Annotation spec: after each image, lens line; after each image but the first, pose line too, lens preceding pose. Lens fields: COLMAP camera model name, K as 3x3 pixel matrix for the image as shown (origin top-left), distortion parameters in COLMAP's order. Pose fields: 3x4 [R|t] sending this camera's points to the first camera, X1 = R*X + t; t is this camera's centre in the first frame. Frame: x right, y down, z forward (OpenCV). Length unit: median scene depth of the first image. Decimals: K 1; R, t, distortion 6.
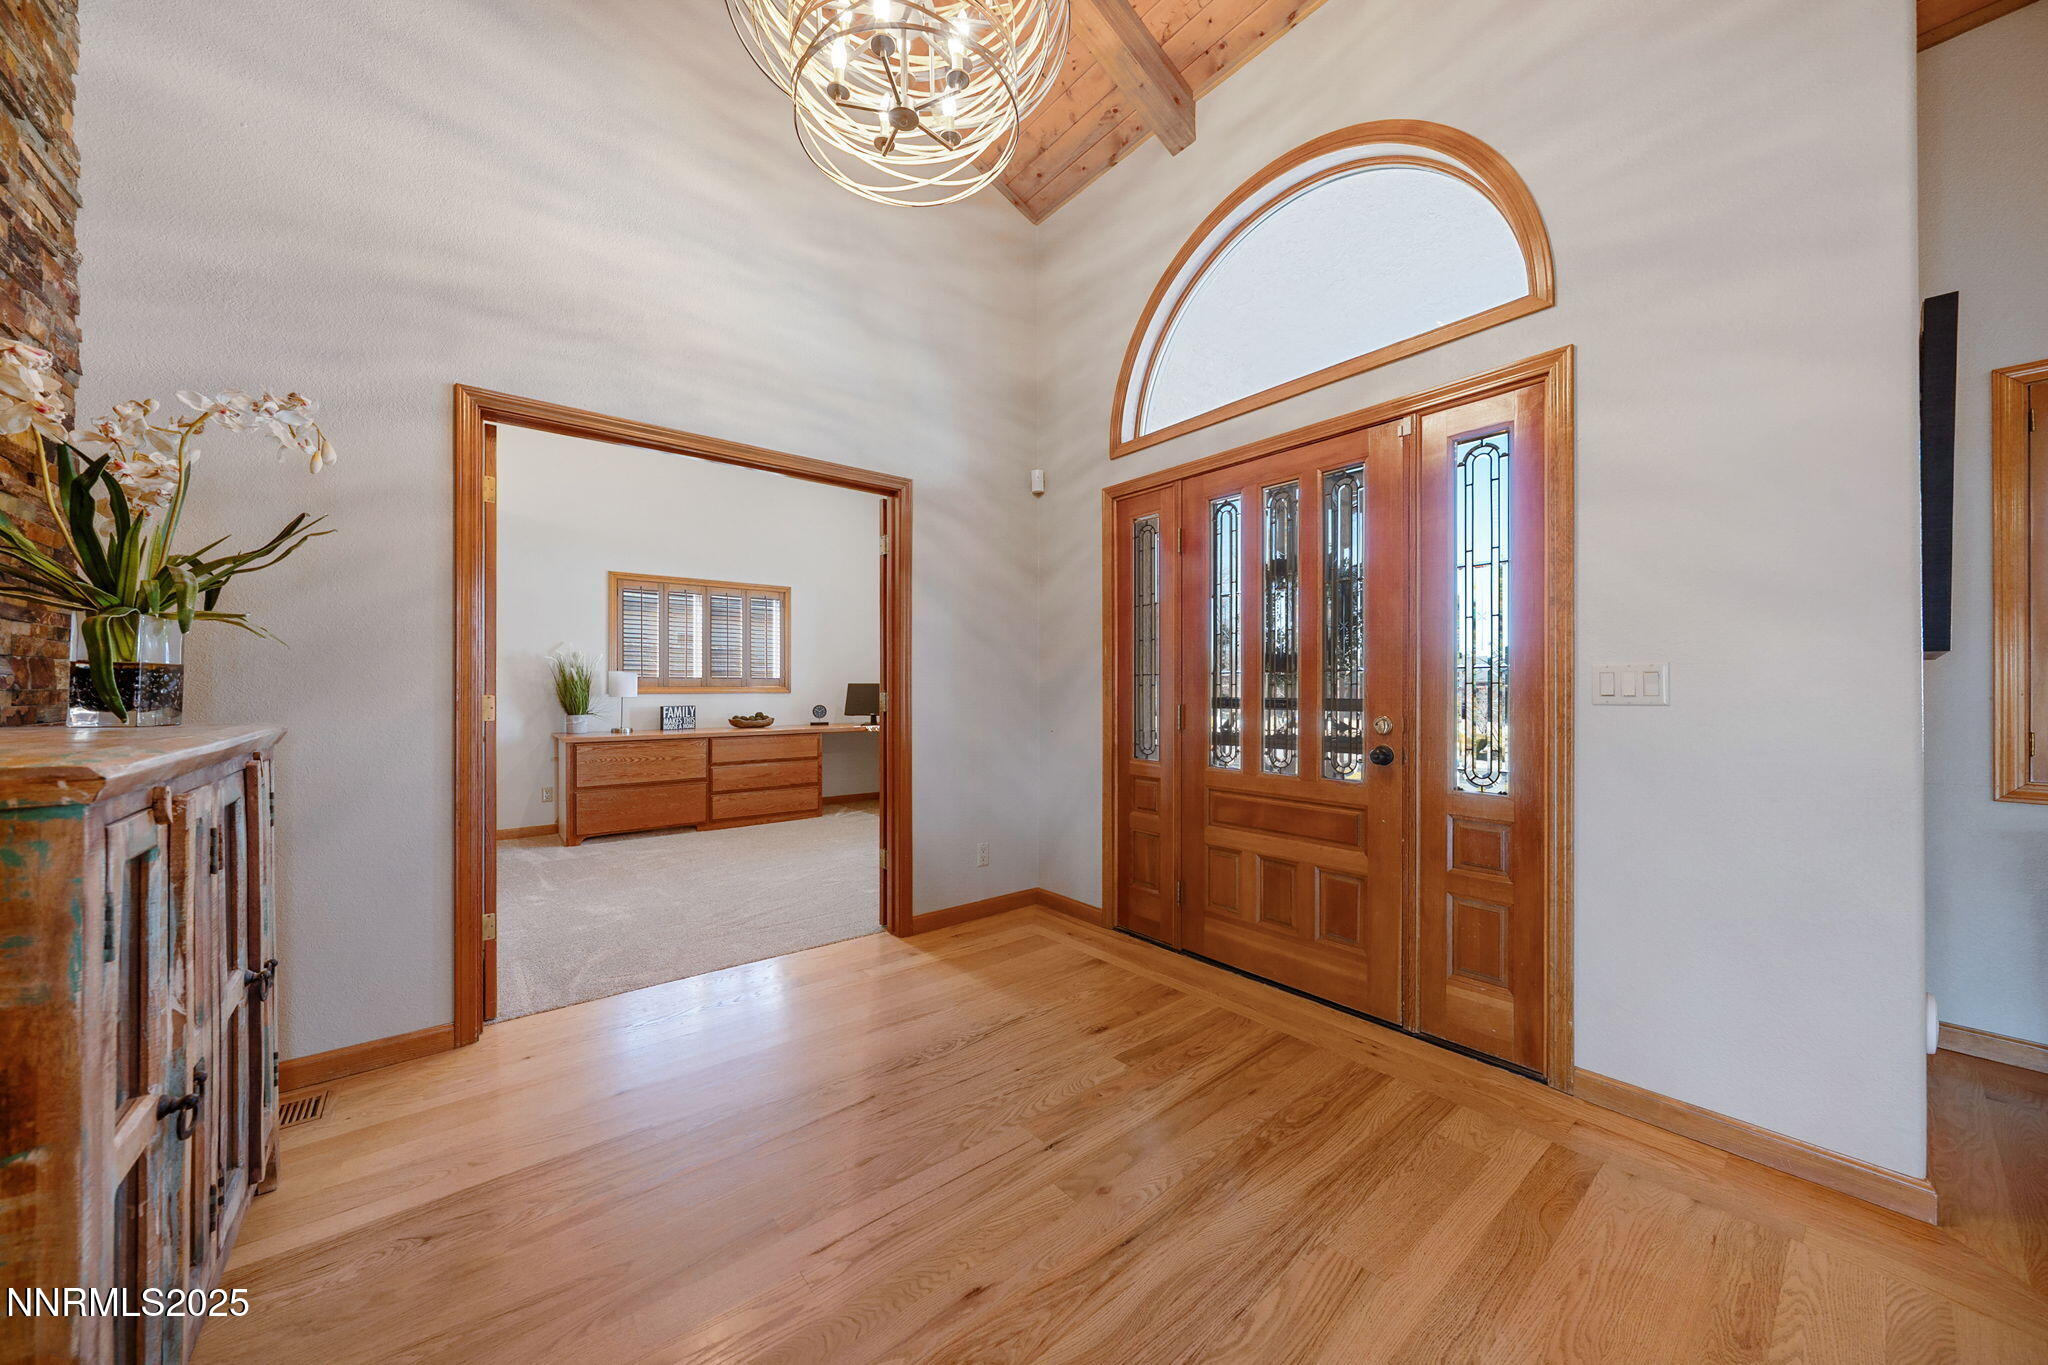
lens RADIAL K [[774.3, 0, 1024.0], [0, 774.3, 682.5], [0, 0, 1]] dist [0.000704, 0.000134]
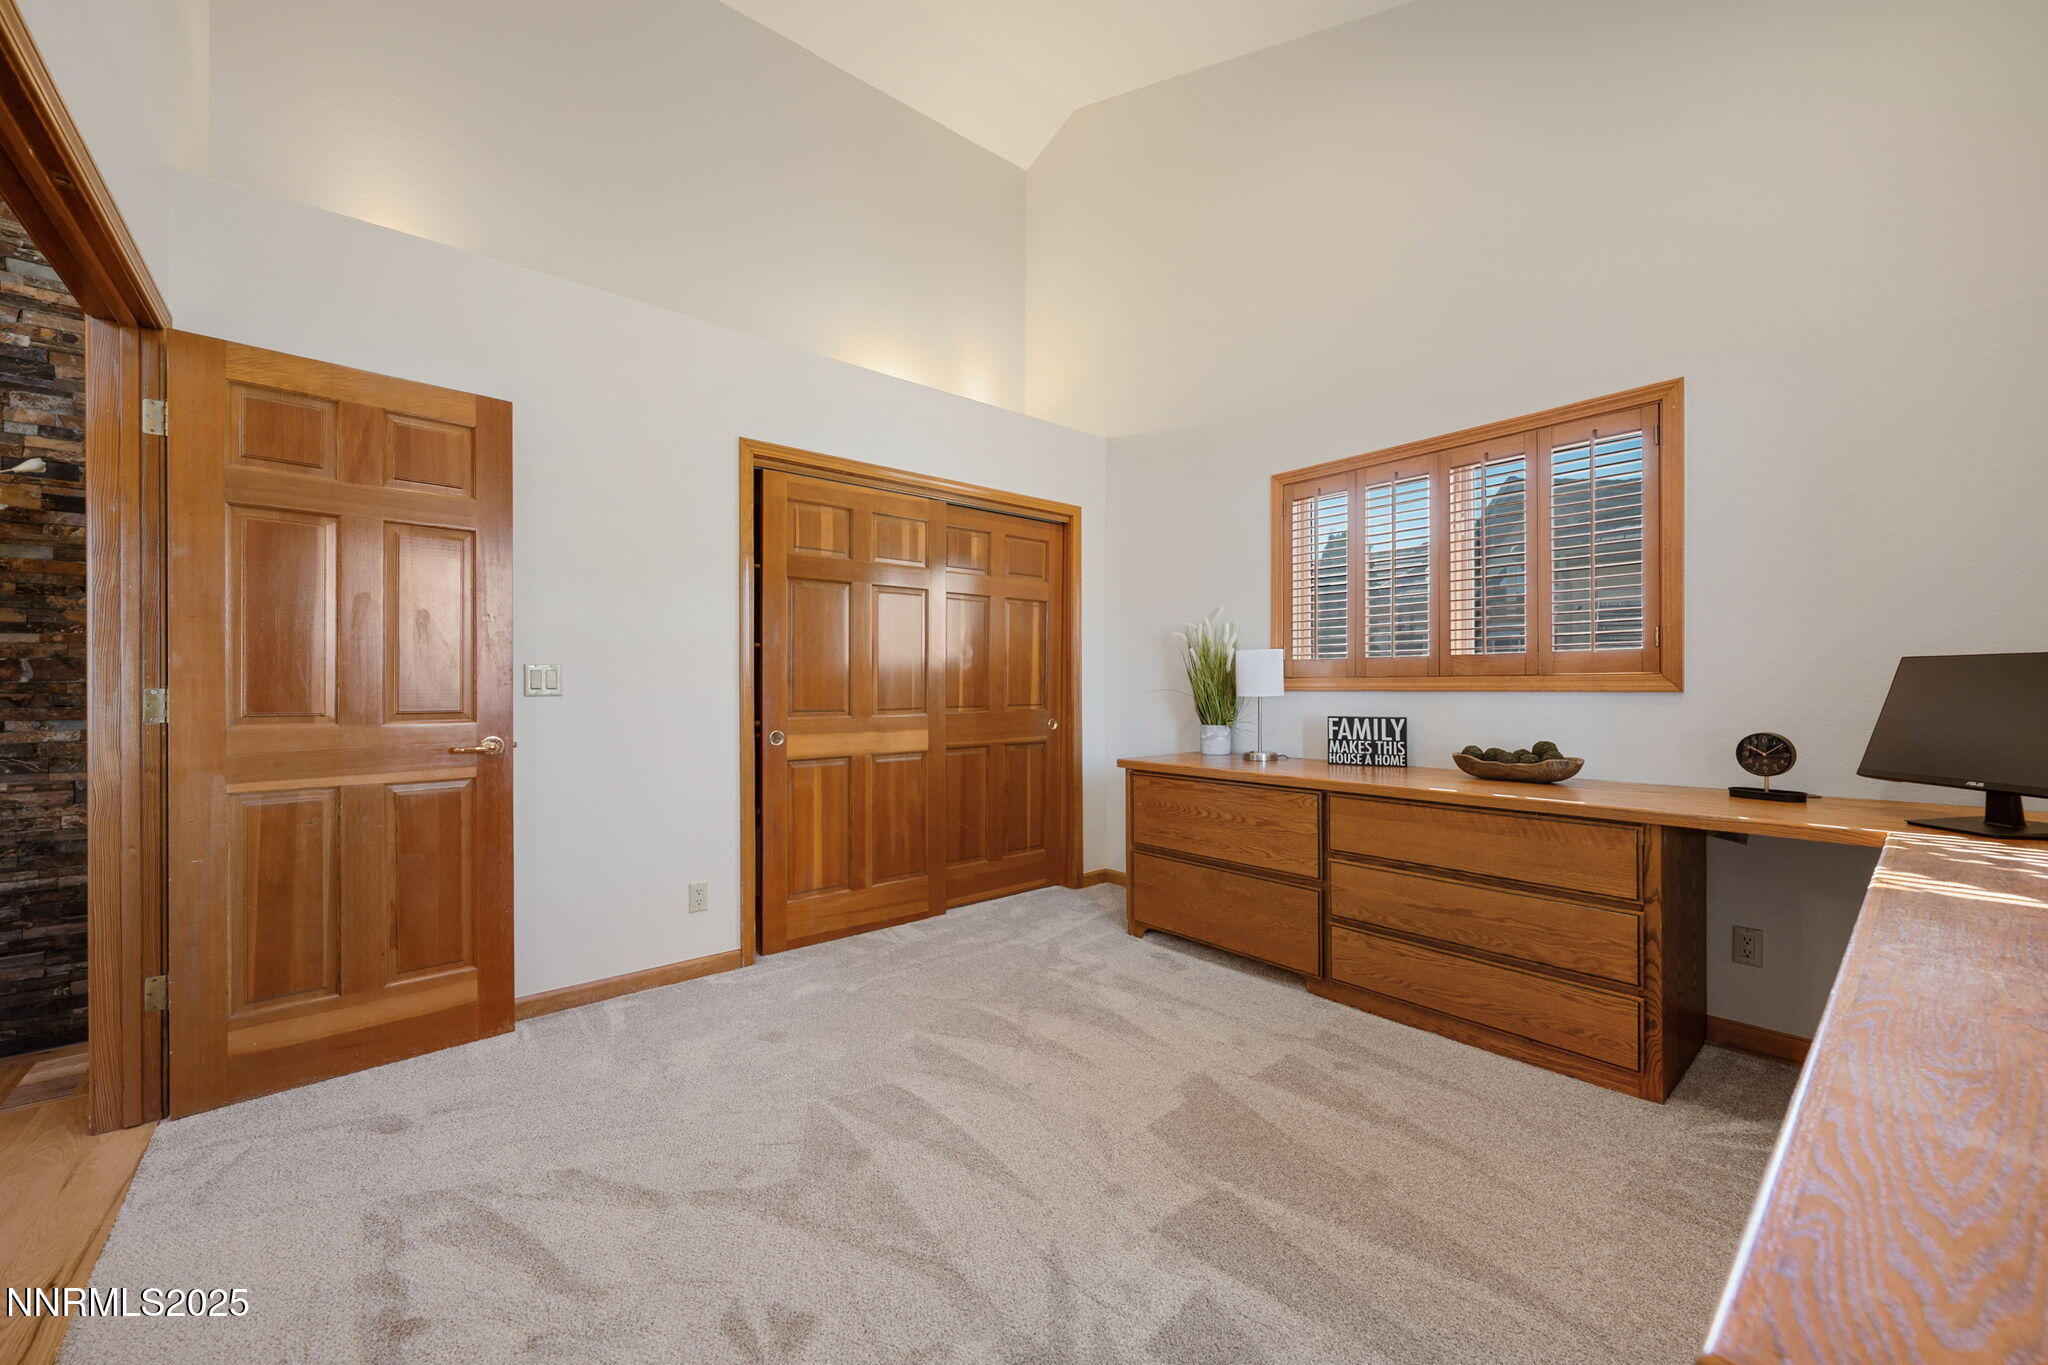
lens RADIAL K [[774.3, 0, 1024.0], [0, 774.3, 682.5], [0, 0, 1]] dist [0.000704, 0.000134]
pose [[0.053503, -0.003214, -0.998563, 0.027225], [0.006748, 0.999973, -0.002856, 0.009115], [0.998545, -0.006586, 0.053523, 0.799113]]
